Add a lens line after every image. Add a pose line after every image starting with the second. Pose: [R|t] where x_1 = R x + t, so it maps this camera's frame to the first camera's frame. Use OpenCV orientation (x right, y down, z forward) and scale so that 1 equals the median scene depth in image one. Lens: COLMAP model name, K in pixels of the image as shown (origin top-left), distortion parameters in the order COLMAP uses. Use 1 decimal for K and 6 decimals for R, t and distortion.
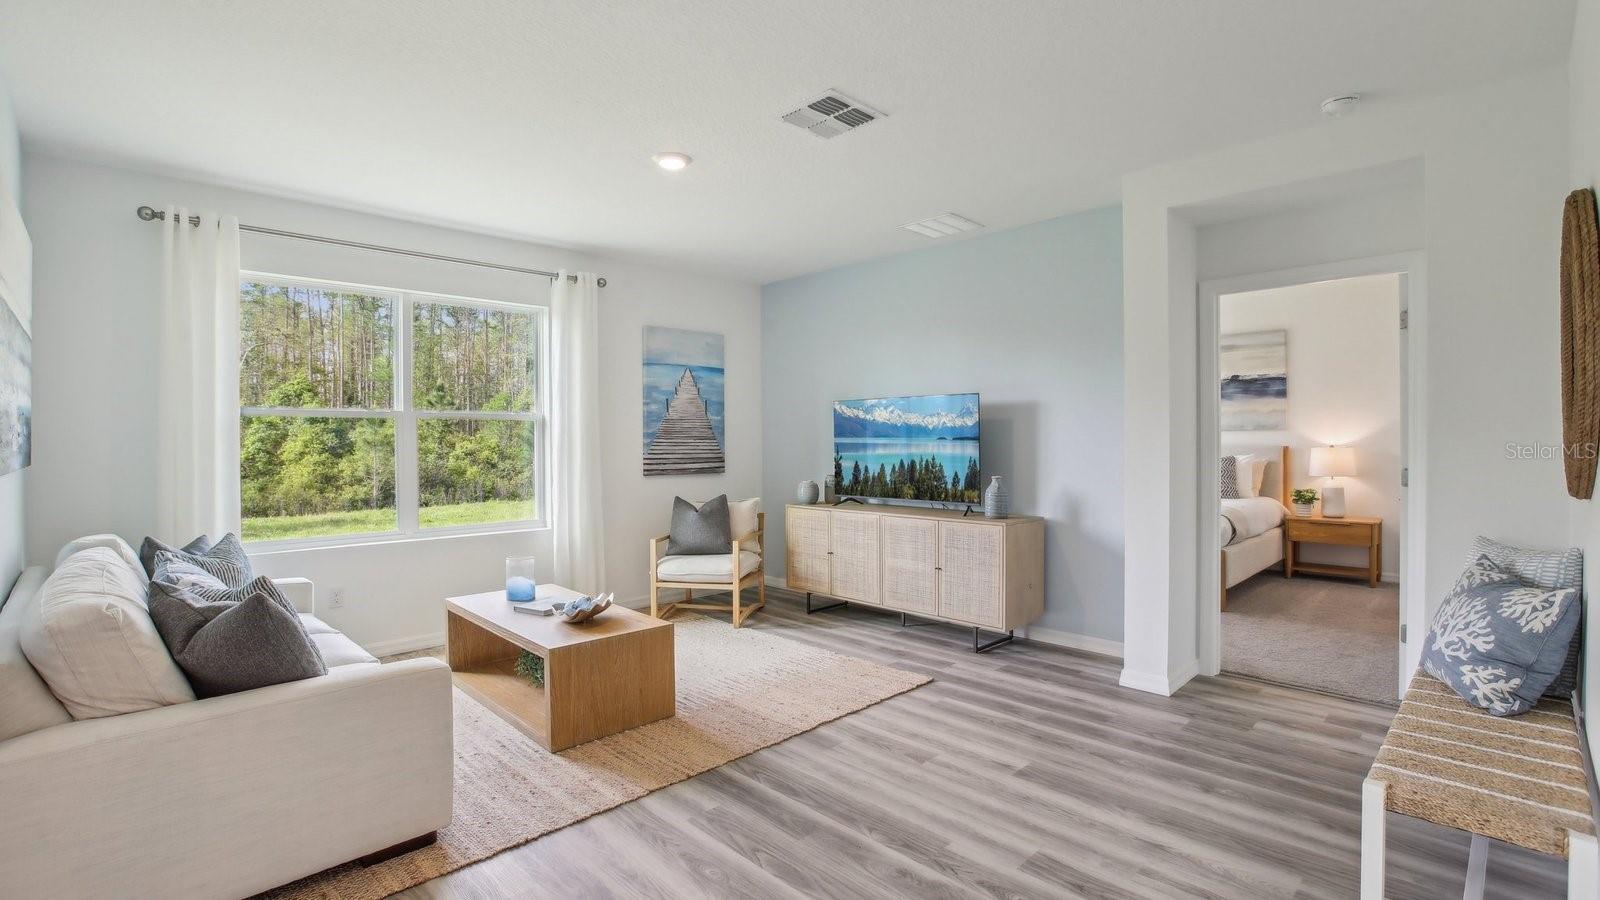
lens RADIAL K [[733.8, 0, 785.9], [0, 733.8, 440.7], [0, 0, 1]] dist [-0.044986, 0.015279]
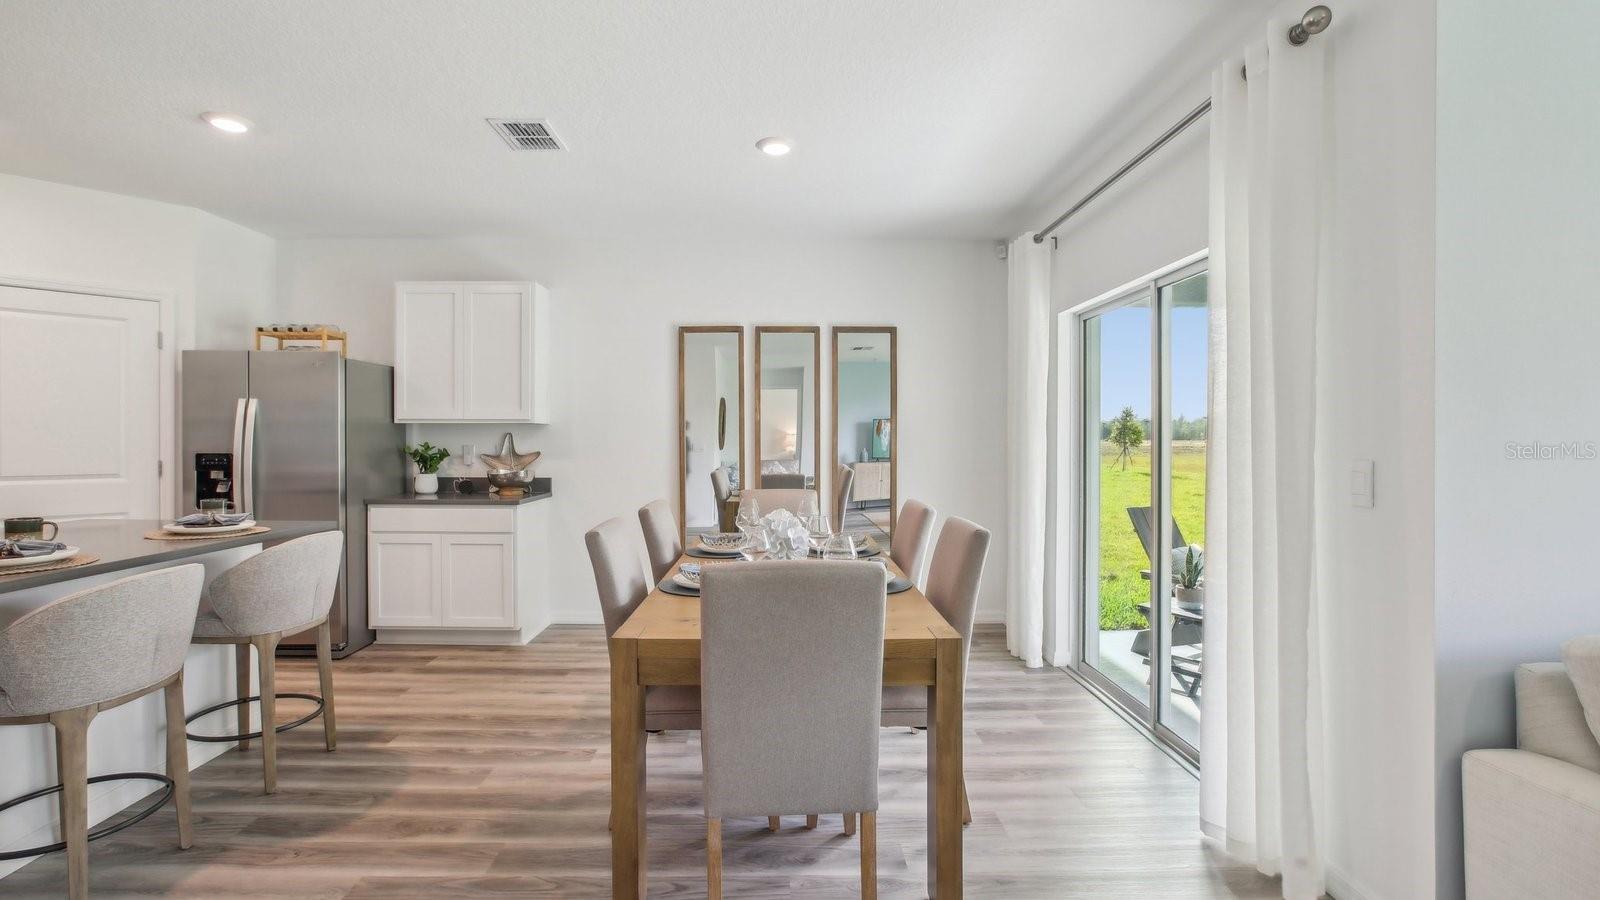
lens RADIAL K [[733.8, 0, 788.6], [0, 733.8, 444.2], [0, 0, 1]] dist [-0.044986, 0.015279]
pose [[-0.679943, 0.011020, -0.733182, 0.086378], [-0.001608, 0.999862, 0.016520, -0.000114], [0.733263, 0.012412, -0.679832, 0.307490]]
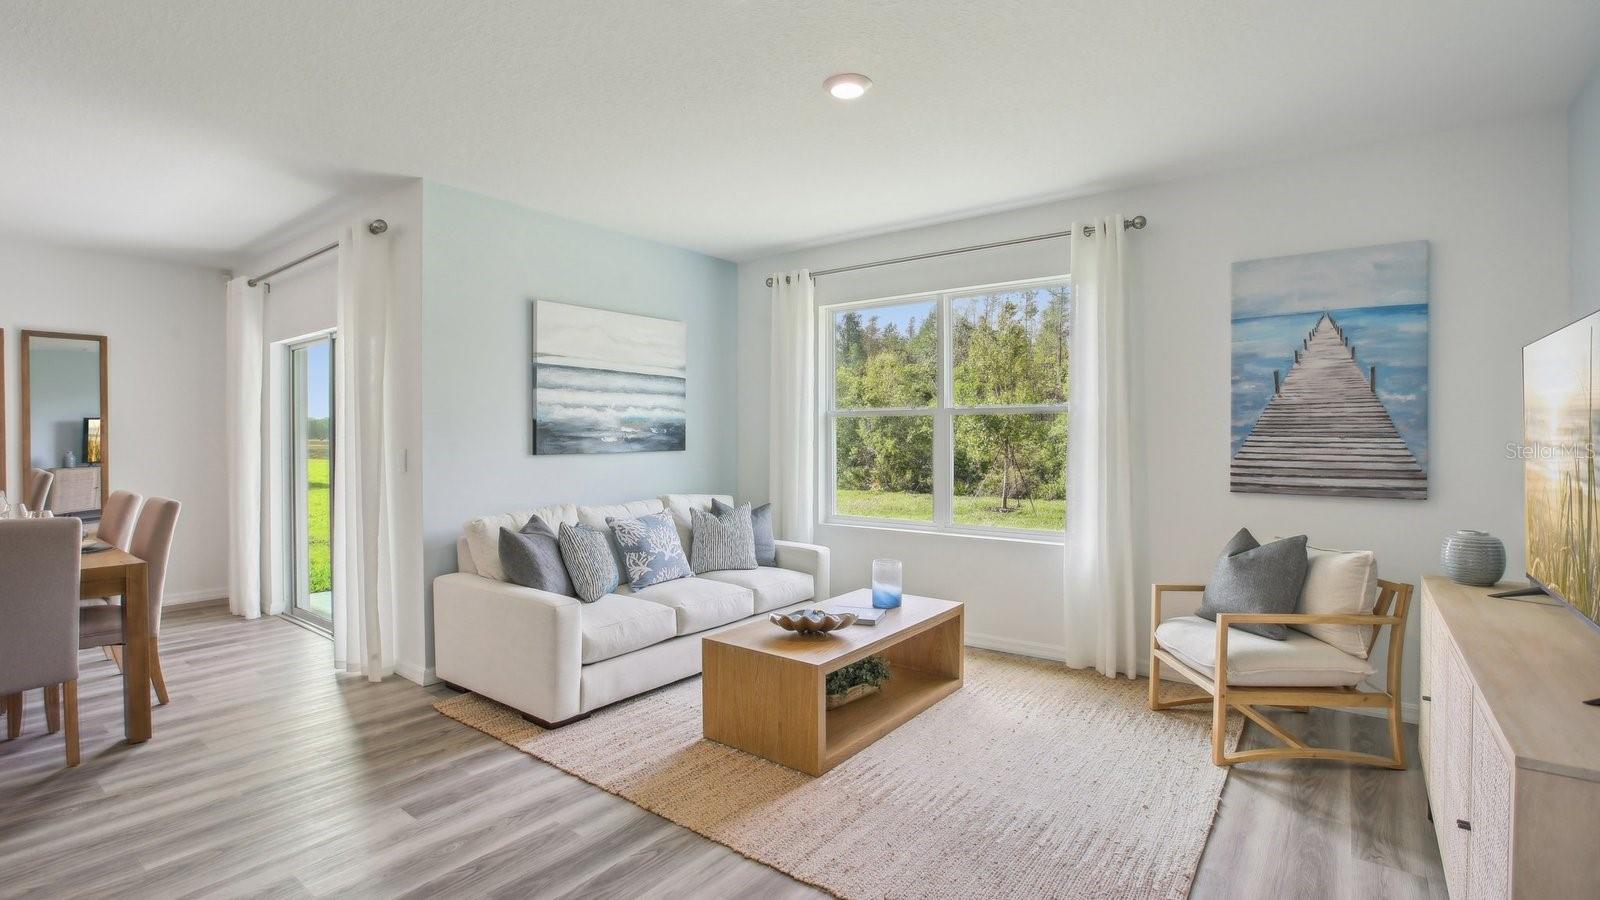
lens RADIAL K [[733.8, 0, 794.3], [0, 733.8, 438.5], [0, 0, 1]] dist [-0.044986, 0.015279]
pose [[0.146762, 0.009659, -0.989125, 0.434921], [-0.001856, 0.999953, 0.009489, -0.006219], [0.989170, 0.000443, 0.146773, 0.577951]]
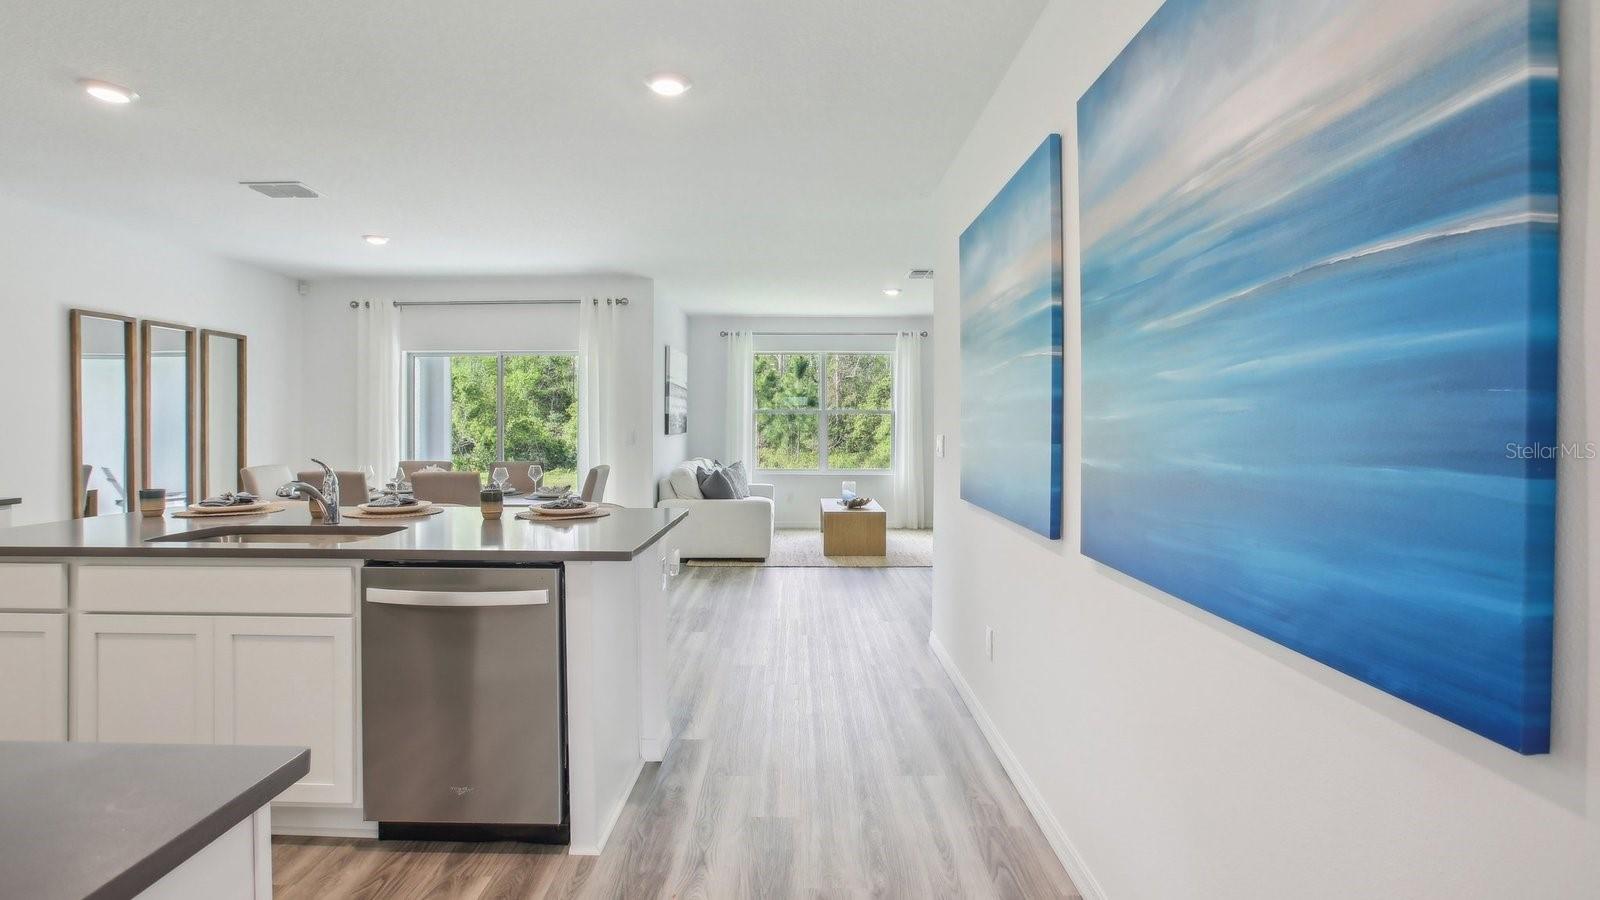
lens RADIAL K [[733.8, 0, 784.8], [0, 733.8, 418.8], [0, 0, 1]] dist [-0.044986, 0.015279]
pose [[0.716058, 0.001340, -0.698040, 0.759974], [-0.007919, 0.999949, -0.006203, -0.002821], [0.697996, 0.009969, 0.716032, -0.498333]]
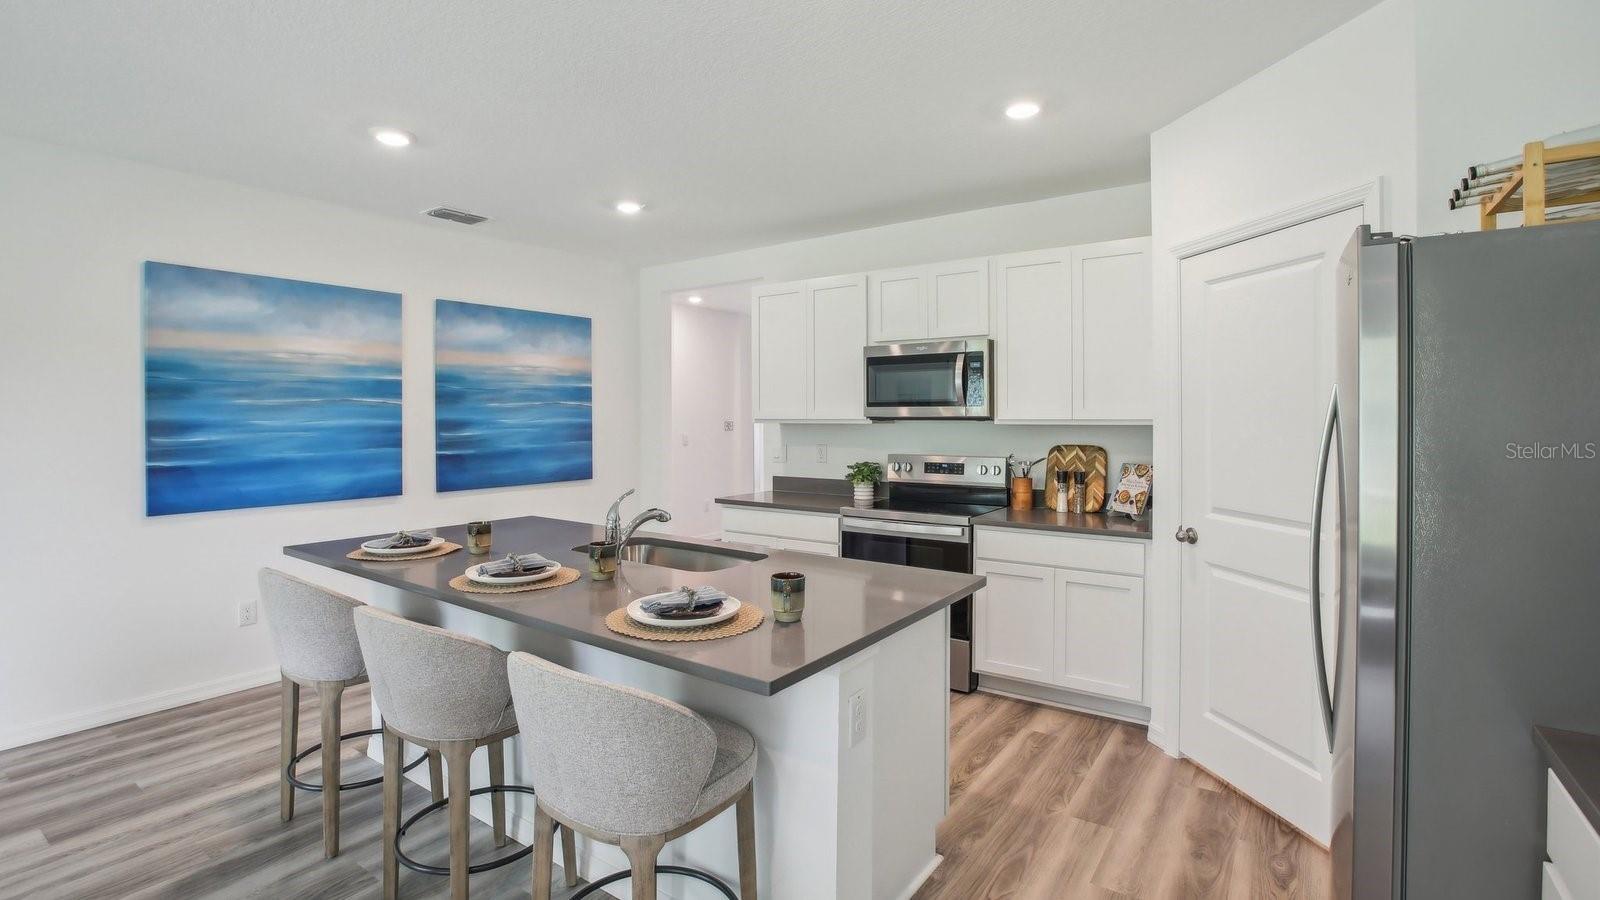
lens RADIAL K [[733.8, 0, 792.9], [0, 733.8, 402.8], [0, 0, 1]] dist [-0.044986, 0.015279]
pose [[-0.186983, 0.026545, 0.982004, -0.386452], [0.006433, 0.999646, -0.025797, -0.021242], [-0.982342, 0.001494, -0.187087, -0.375269]]
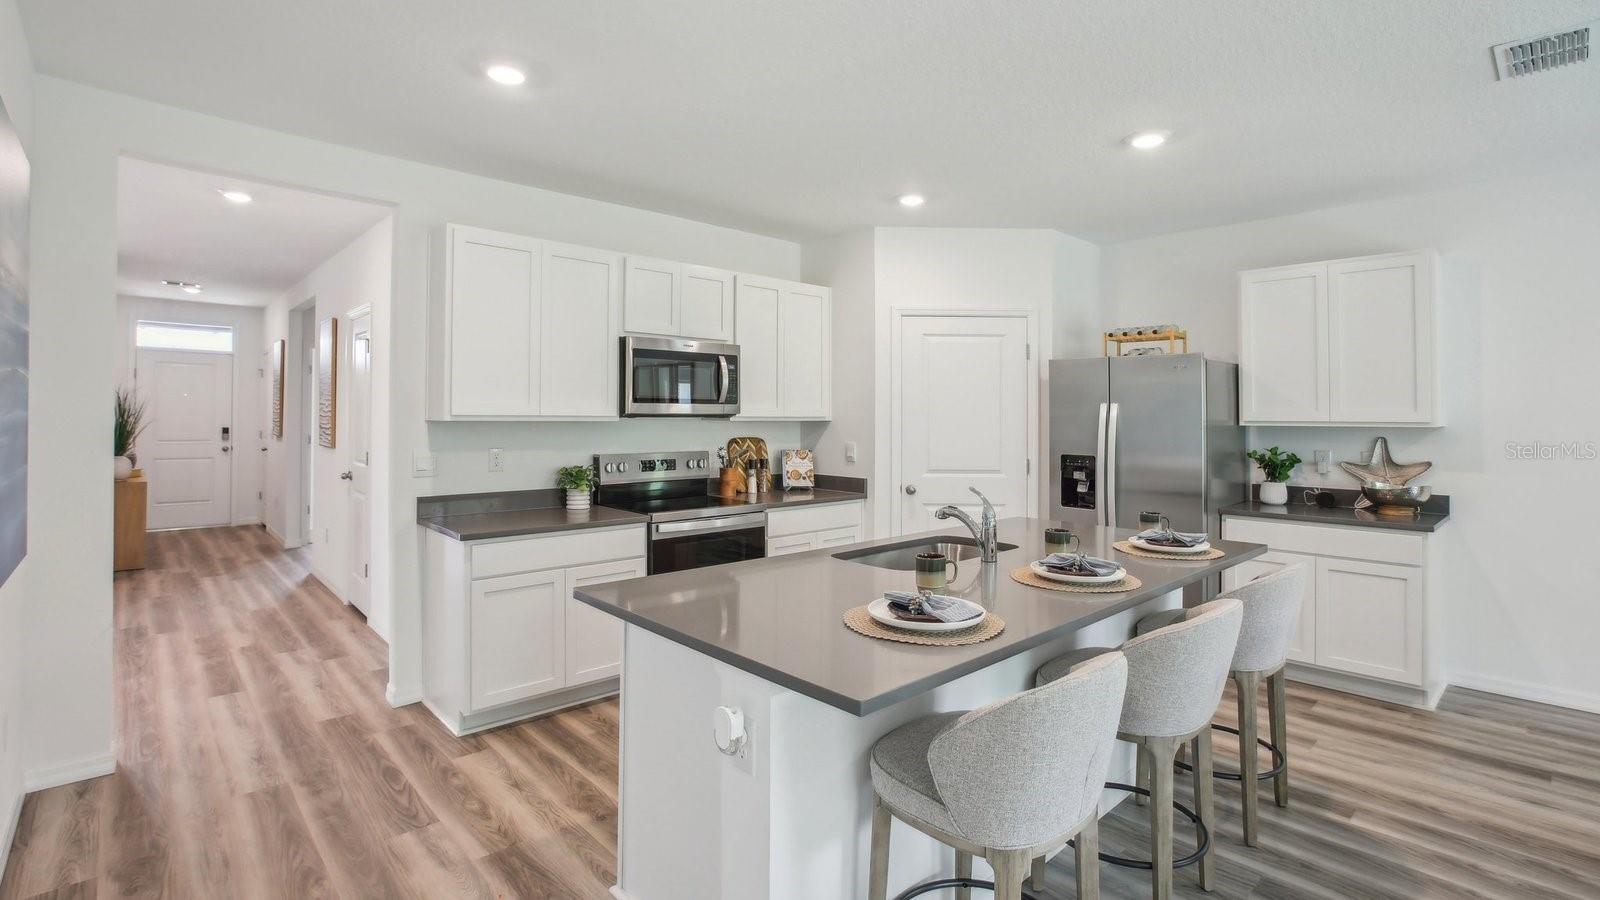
lens RADIAL K [[733.8, 0, 790.9], [0, 733.8, 423.8], [0, 0, 1]] dist [-0.044986, 0.015279]
pose [[-0.999836, 0.001240, 0.018052, 0.265017], [0.001530, 0.999870, 0.016043, -0.028111], [-0.018029, 0.016068, -0.999708, 0.160032]]
